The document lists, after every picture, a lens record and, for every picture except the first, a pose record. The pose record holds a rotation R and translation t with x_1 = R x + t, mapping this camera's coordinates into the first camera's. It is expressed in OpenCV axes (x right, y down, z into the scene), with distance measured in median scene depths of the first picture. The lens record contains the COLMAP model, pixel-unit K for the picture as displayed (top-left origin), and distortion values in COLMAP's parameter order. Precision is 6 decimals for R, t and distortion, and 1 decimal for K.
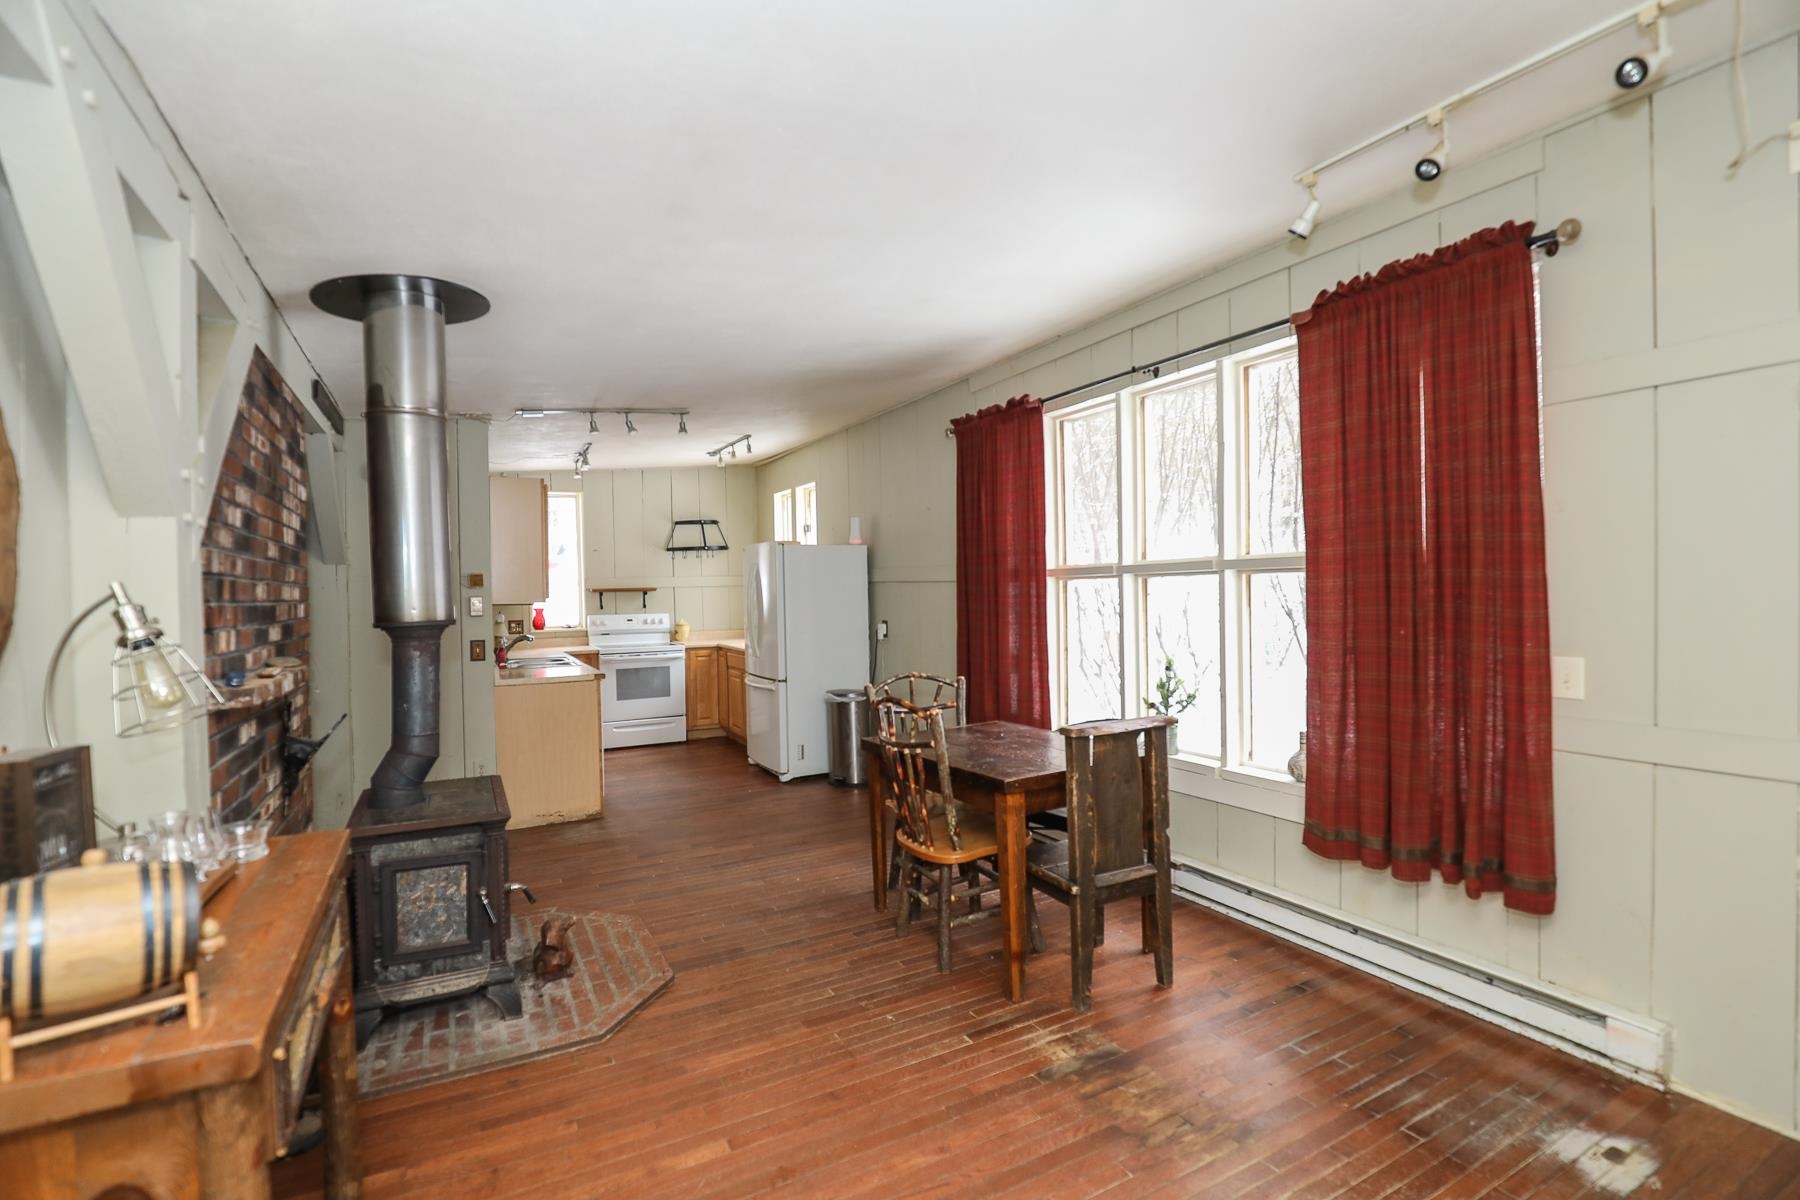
lens RADIAL K [[863.0, 0, 910.8], [0, 863.0, 601.6], [0, 0, 1]] dist [-0.041948, 0.009638]
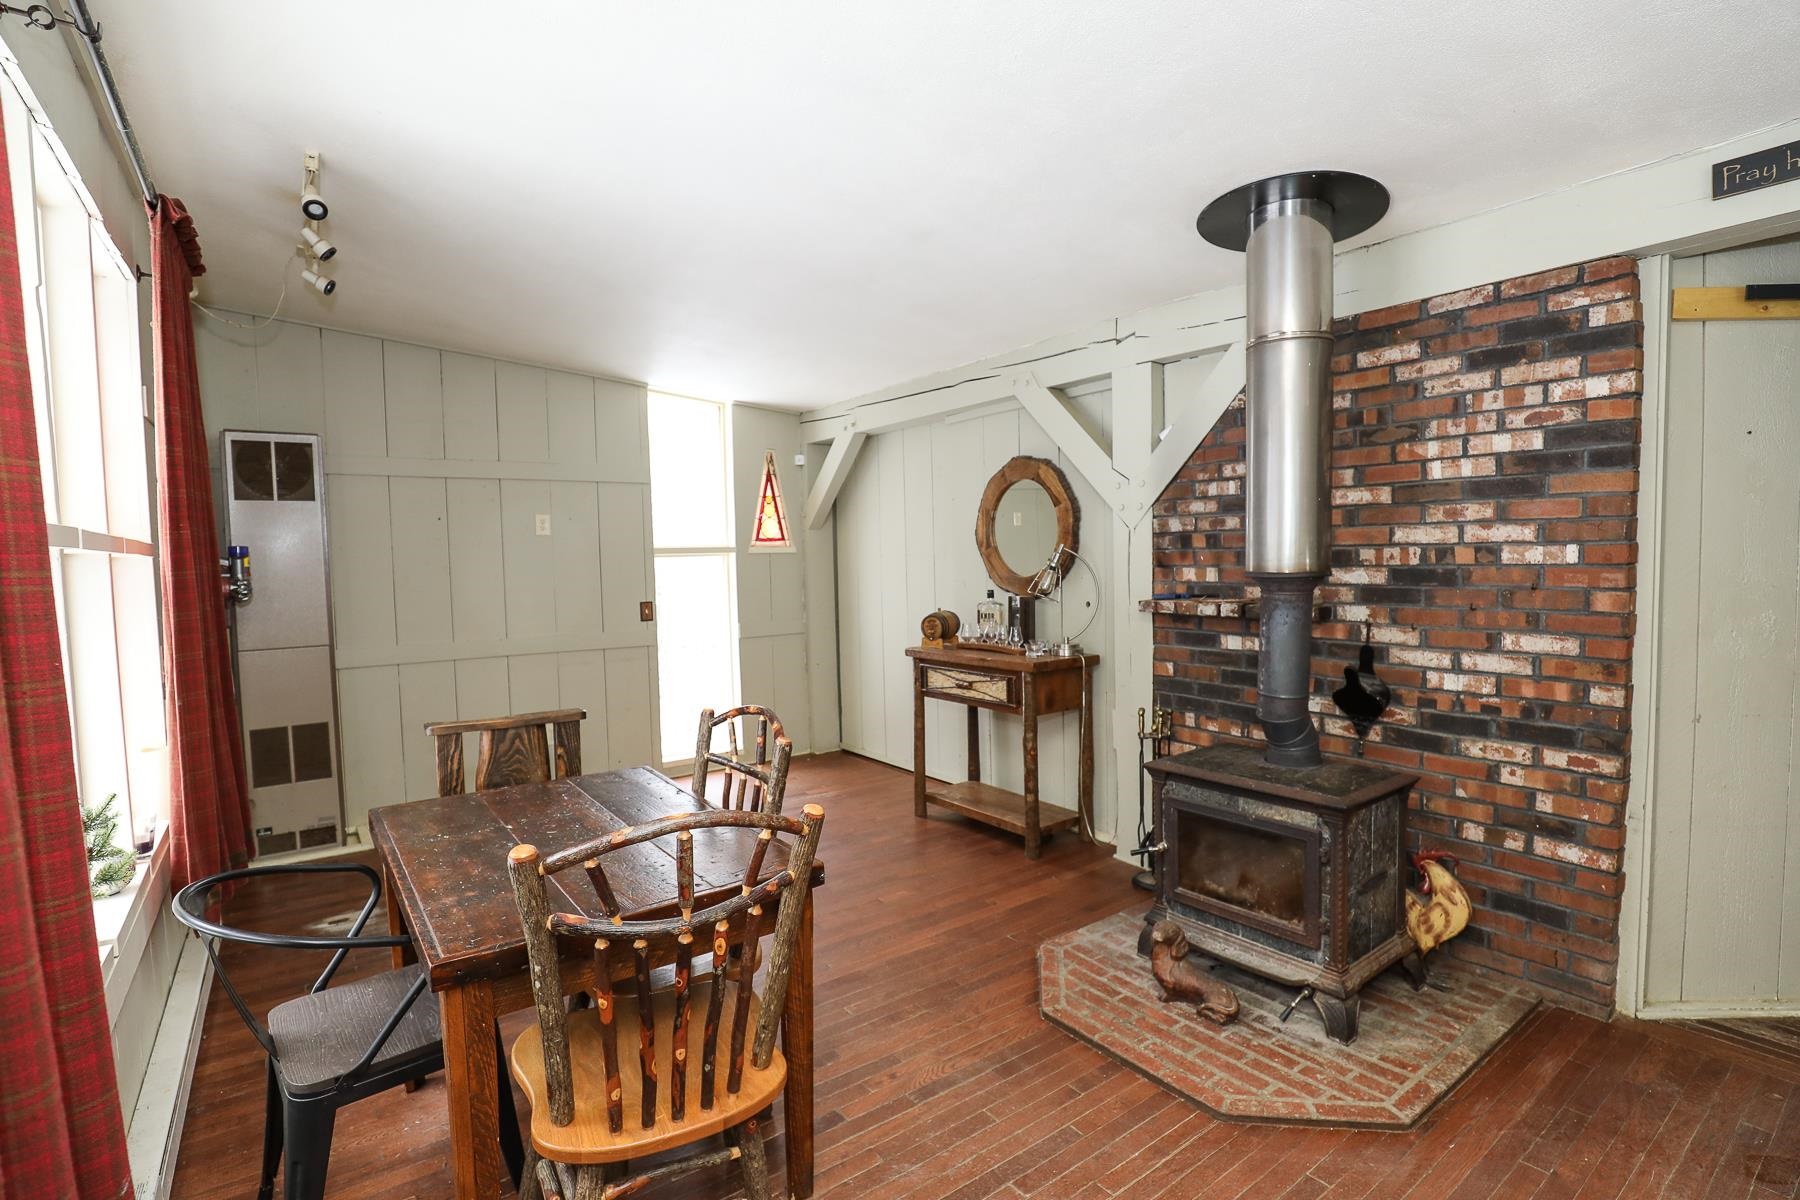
lens RADIAL K [[826.3, 0, 897.5], [0, 826.3, 605.0], [0, 0, 1]] dist [-0.037037, 0.008183]
pose [[-0.991828, 0.049757, -0.117478, -0.063249], [0.040988, 0.996271, 0.075918, -0.024654], [0.120817, 0.070482, -0.990169, 1.775367]]
